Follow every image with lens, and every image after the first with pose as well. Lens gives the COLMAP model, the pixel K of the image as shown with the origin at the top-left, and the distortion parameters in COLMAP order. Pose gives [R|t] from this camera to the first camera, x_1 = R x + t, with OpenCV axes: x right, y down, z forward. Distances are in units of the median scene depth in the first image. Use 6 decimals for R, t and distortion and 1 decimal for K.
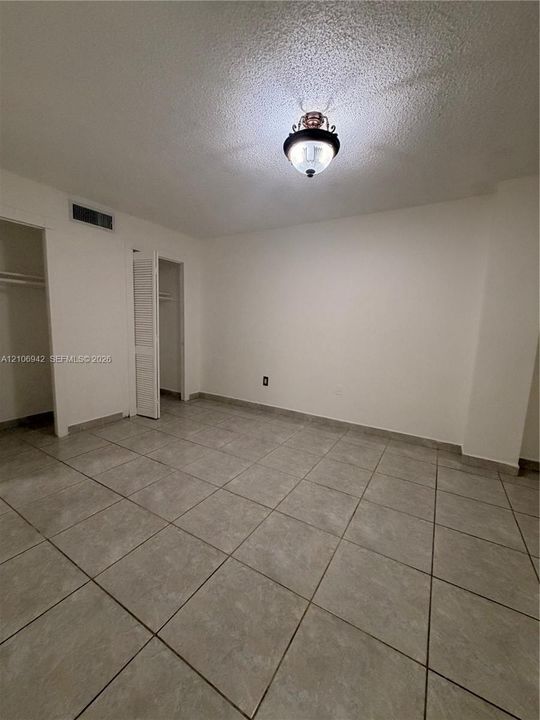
lens RADIAL K [[290.5, 0, 267.9], [0, 290.5, 347.4], [0, 0, 1]] dist [0.000063, -0.000373]
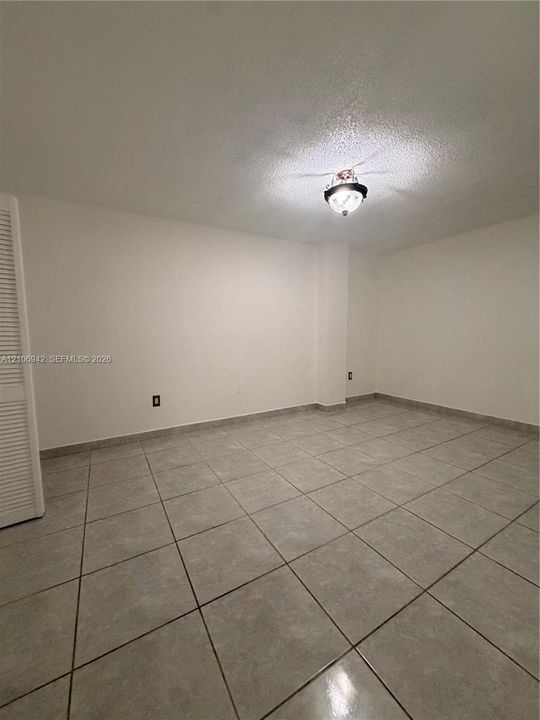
lens RADIAL K [[283.1, 0, 265.6], [0, 283.1, 360.4], [0, 0, 1]] dist [-0.000921, -0.000071]
pose [[0.476427, -0.126364, 0.870086, -0.898160], [0.095203, 0.991214, 0.091826, -0.070832], [-0.874045, 0.039086, 0.484271, 0.545590]]
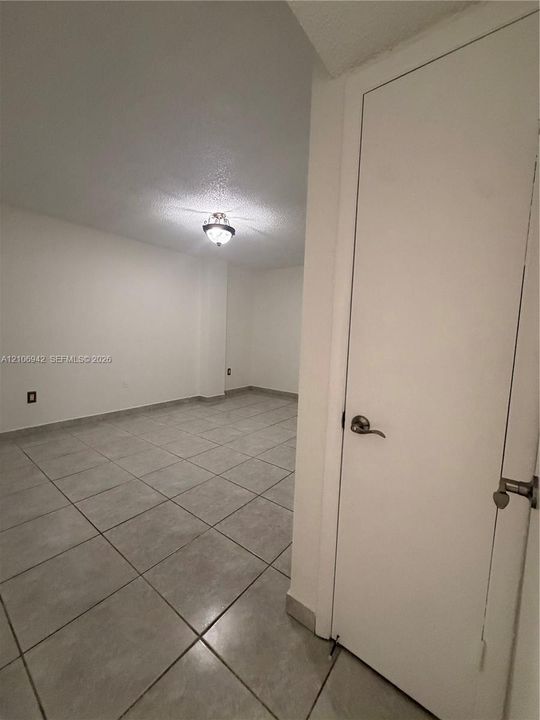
lens RADIAL K [[286.5, 0, 267.0], [0, 286.5, 358.0], [0, 0, 1]] dist [-0.001188, -0.000277]
pose [[0.110965, -0.112507, 0.987436, -1.168159], [0.050983, 0.992908, 0.107401, -0.074915], [-0.992516, 0.038424, 0.115914, 0.413100]]
